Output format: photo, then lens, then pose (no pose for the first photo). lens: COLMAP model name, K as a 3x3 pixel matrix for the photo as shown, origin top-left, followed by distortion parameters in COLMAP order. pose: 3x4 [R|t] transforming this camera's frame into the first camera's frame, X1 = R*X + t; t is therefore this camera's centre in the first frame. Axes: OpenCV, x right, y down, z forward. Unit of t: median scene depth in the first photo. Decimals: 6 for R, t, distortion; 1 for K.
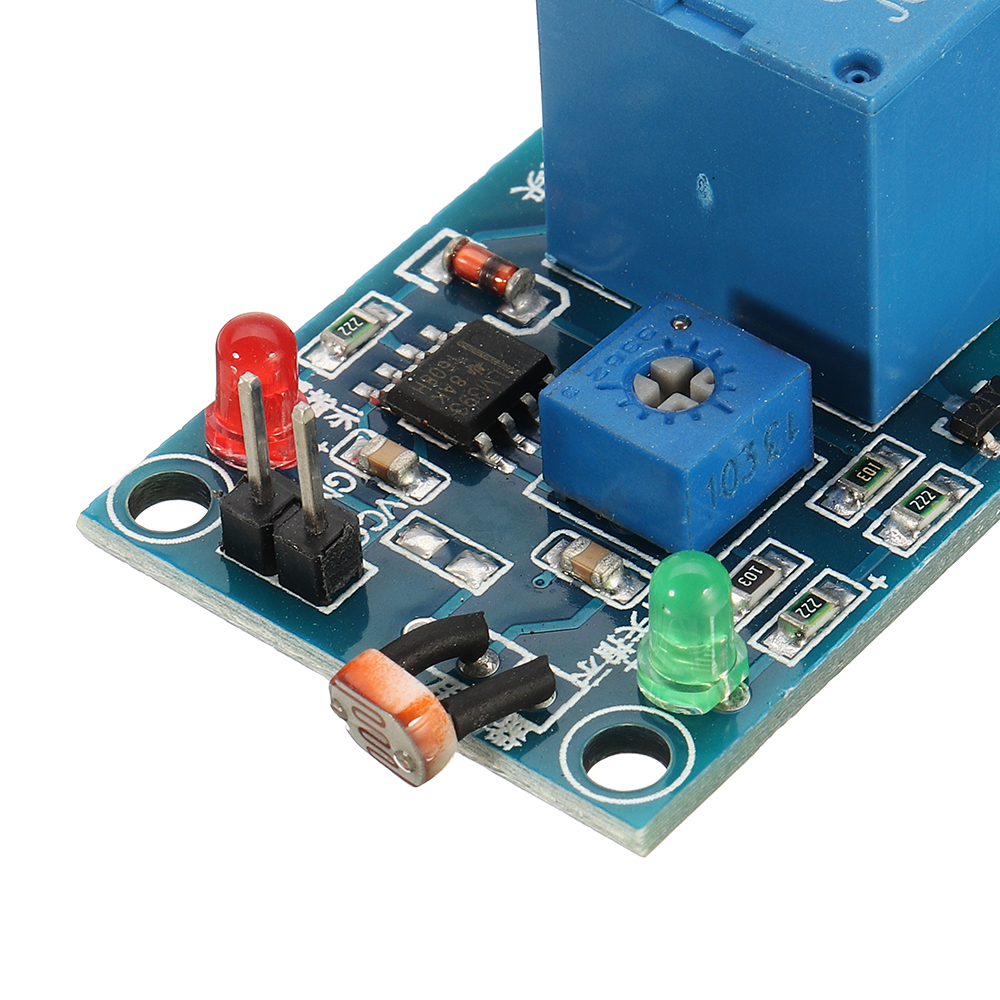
lens RADIAL K [[5387.2, 0, 500.0], [0, 5387.2, 500.0], [0, 0, 1]] dist [0.235874, 19.531519]
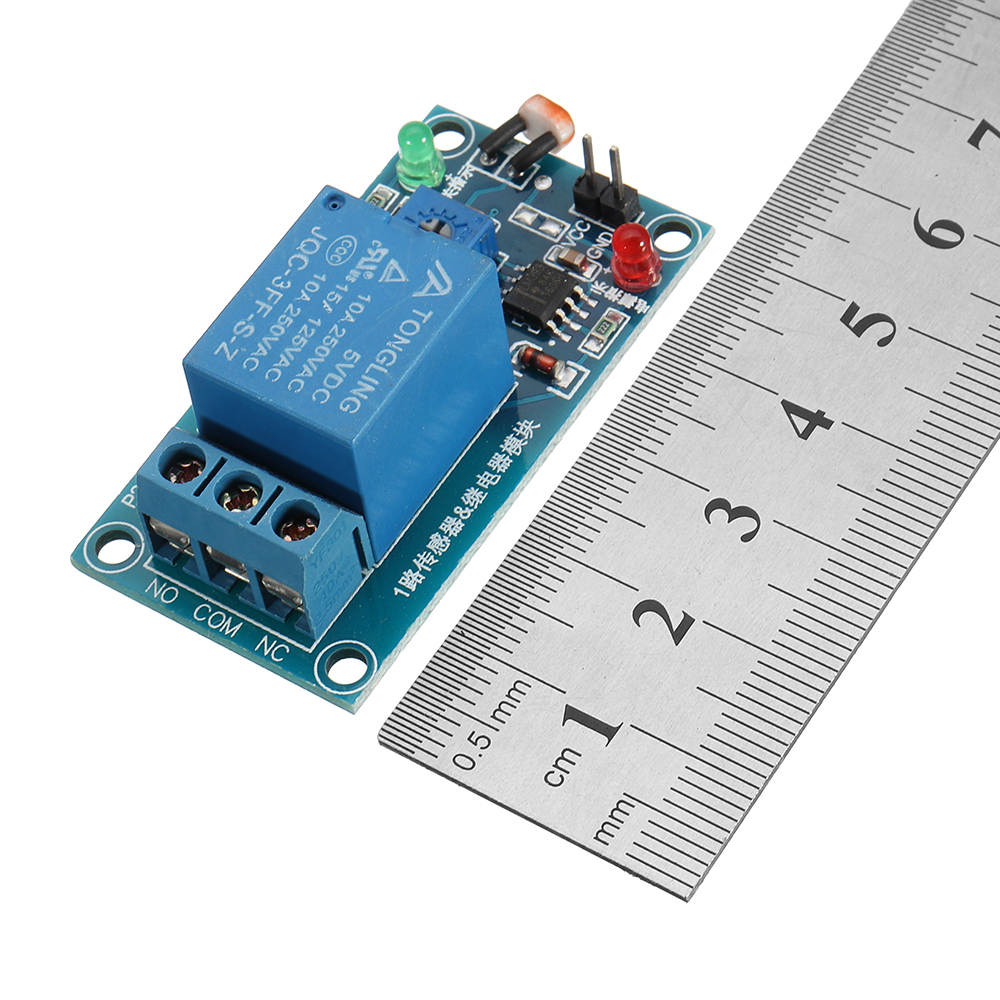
lens RADIAL K [[4006.0, 0, 500.0], [0, 4006.0, 500.0], [0, 0, 1]] dist [0.104249, 1.496840]
pose [[-0.982218, 0.179541, 0.054894, -0.063371], [0.023348, -0.173304, 0.984592, -1.613586], [0.186288, 0.968365, 0.166030, 0.830575]]
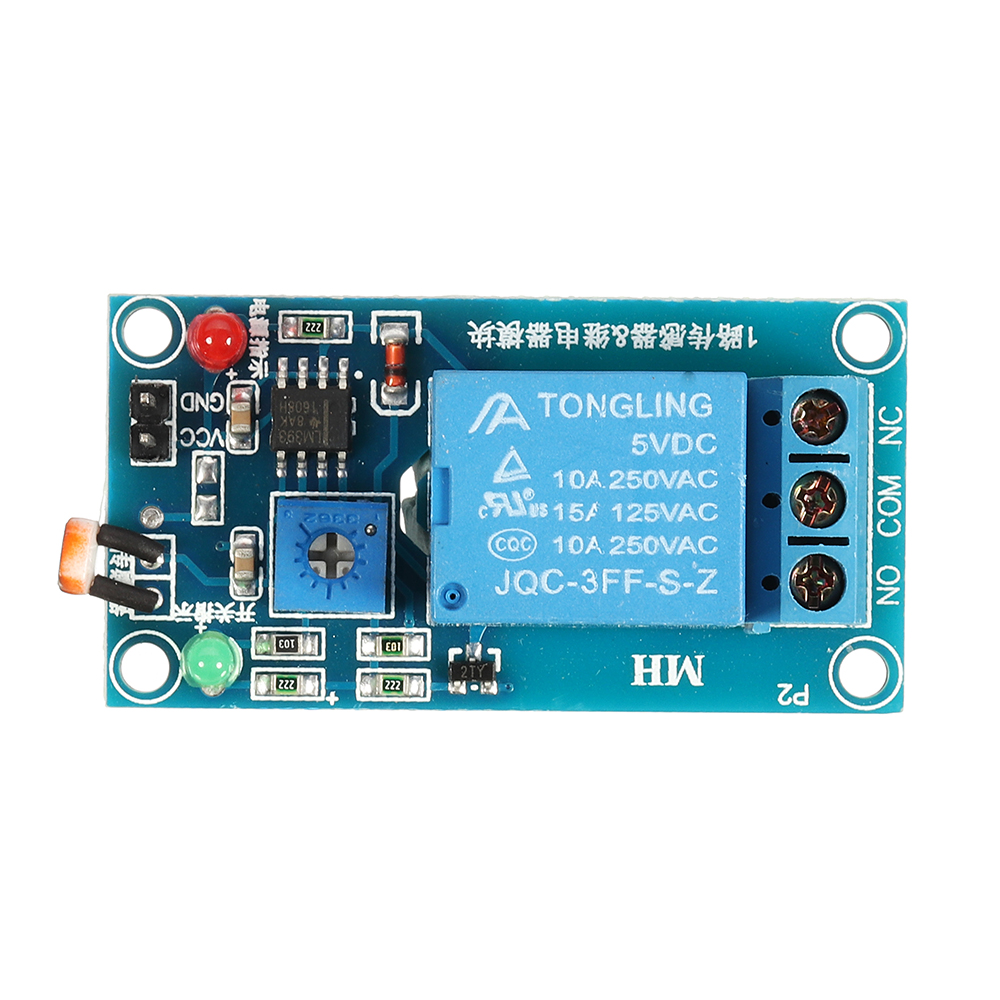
lens RADIAL K [[5387.2, 0, 500.0], [0, 5387.2, 500.0], [0, 0, 1]] dist [0.235874, 19.531519]
pose [[0.631178, 0.774120, 0.048504, -0.032050], [-0.581270, 0.430680, 0.690391, -1.259525], [0.513556, -0.463953, 0.721808, -0.228956]]
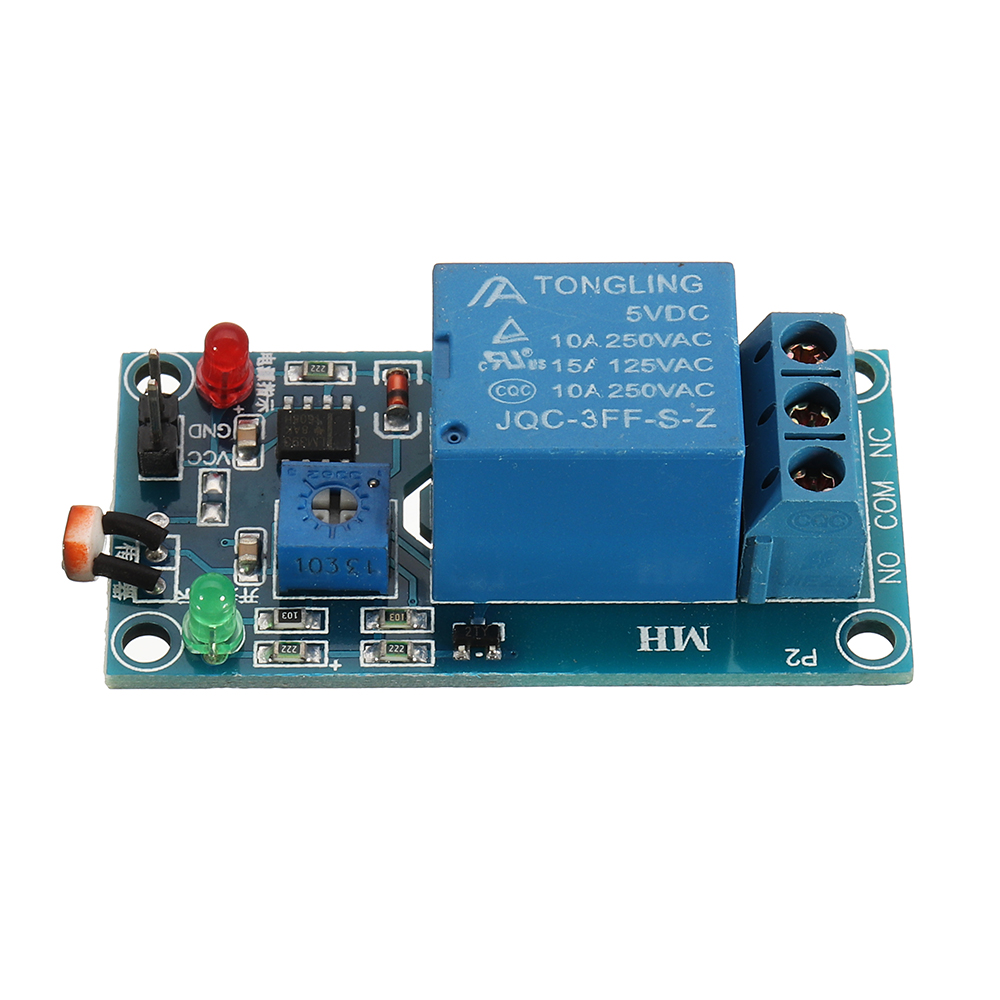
lens RADIAL K [[4637.6, 0, 505.3], [0, 4637.6, 351.4], [0, 0, 1]] dist [0.335179, -0.457146]
pose [[0.647413, 0.628876, -0.430548, 0.686253], [-0.567263, 0.774891, 0.278848, -0.512698], [0.508989, 0.063704, 0.858413, -0.282757]]
